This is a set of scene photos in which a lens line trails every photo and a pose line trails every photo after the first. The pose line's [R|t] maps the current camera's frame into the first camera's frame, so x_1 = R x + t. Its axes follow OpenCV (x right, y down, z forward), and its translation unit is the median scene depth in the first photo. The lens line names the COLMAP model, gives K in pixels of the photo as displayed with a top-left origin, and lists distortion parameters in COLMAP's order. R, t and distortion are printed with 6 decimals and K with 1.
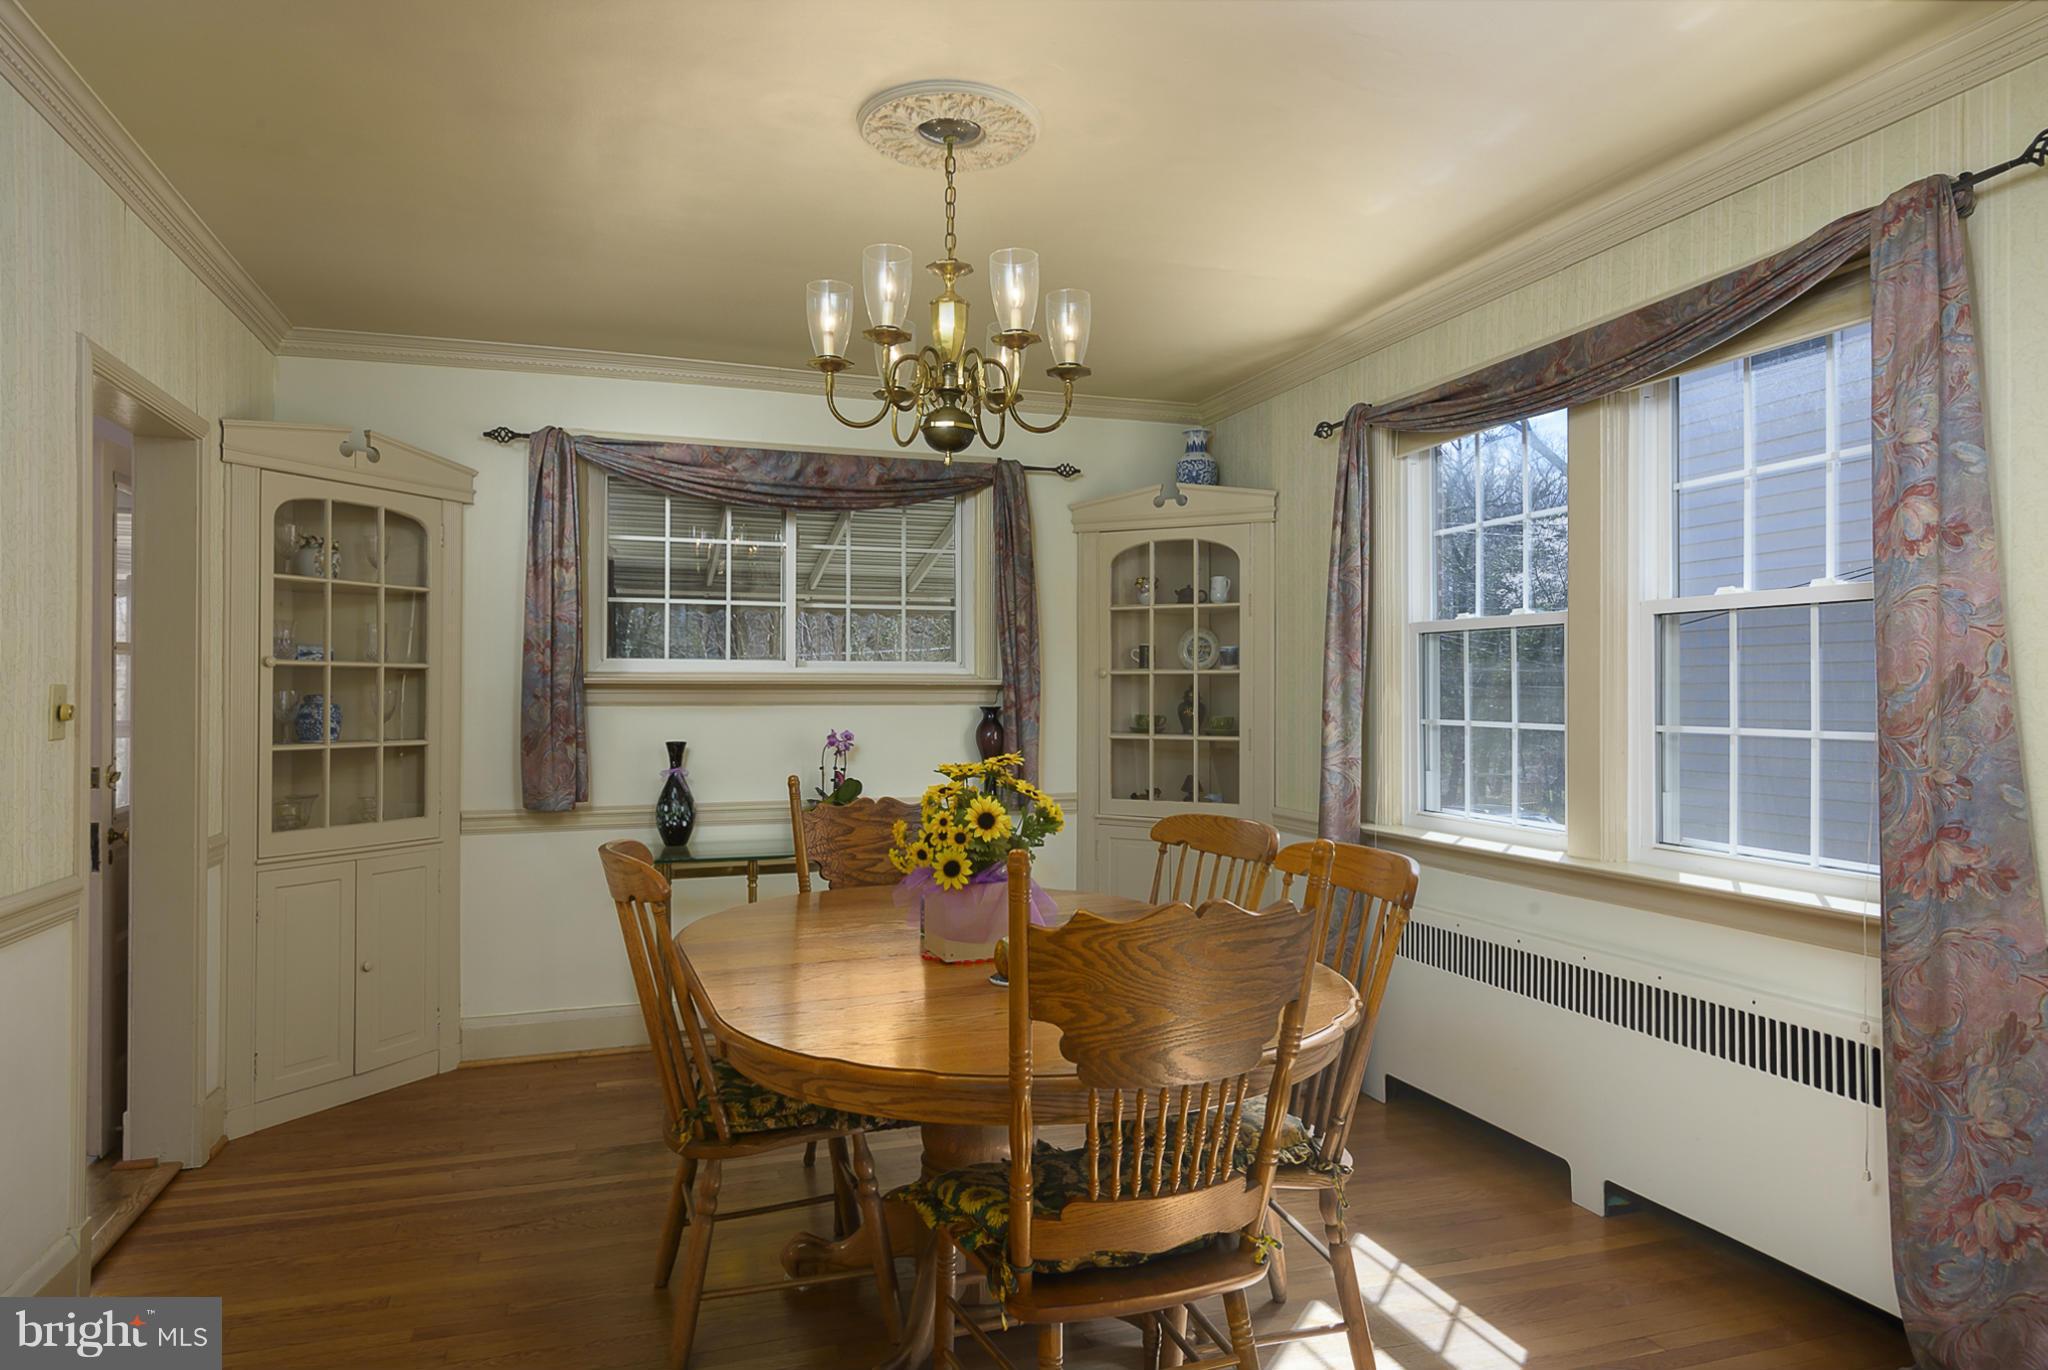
lens RADIAL K [[1294.6, 0, 1020.3], [0, 1294.6, 688.1], [0, 0, 1]] dist [-0.000392, -0.000066]
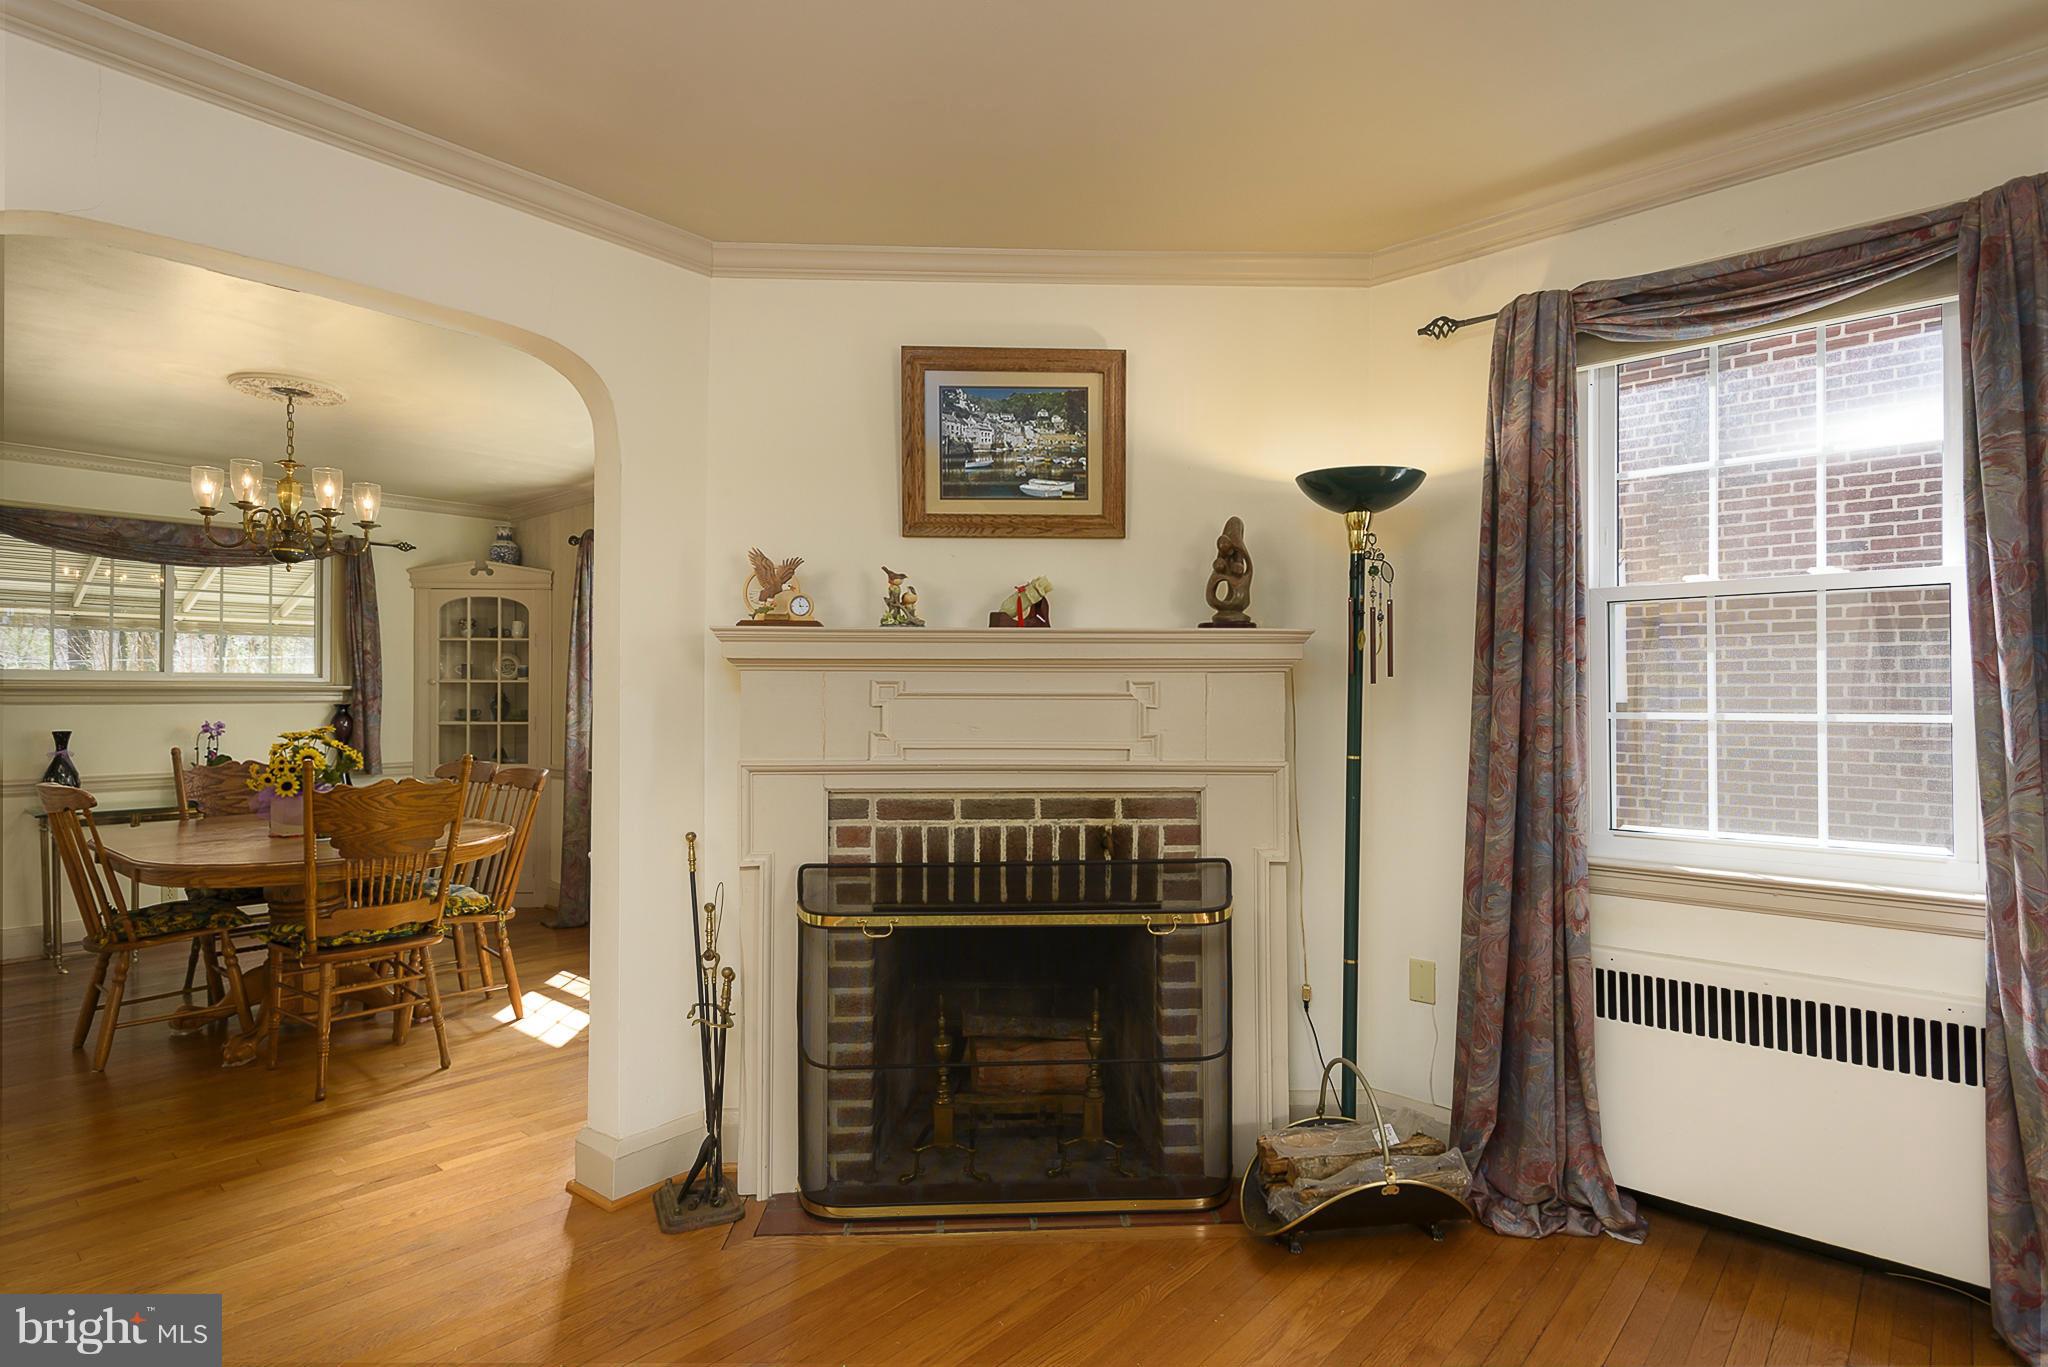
lens RADIAL K [[1064.1, 0, 1078.0], [0, 1064.1, 679.8], [0, 0, 1]] dist [-0.005733, -0.002911]
pose [[0.854400, 0.004609, 0.519595, 0.070472], [0.000897, 0.999946, -0.010346, -0.000218], [-0.519615, 0.009305, 0.854350, -0.506558]]
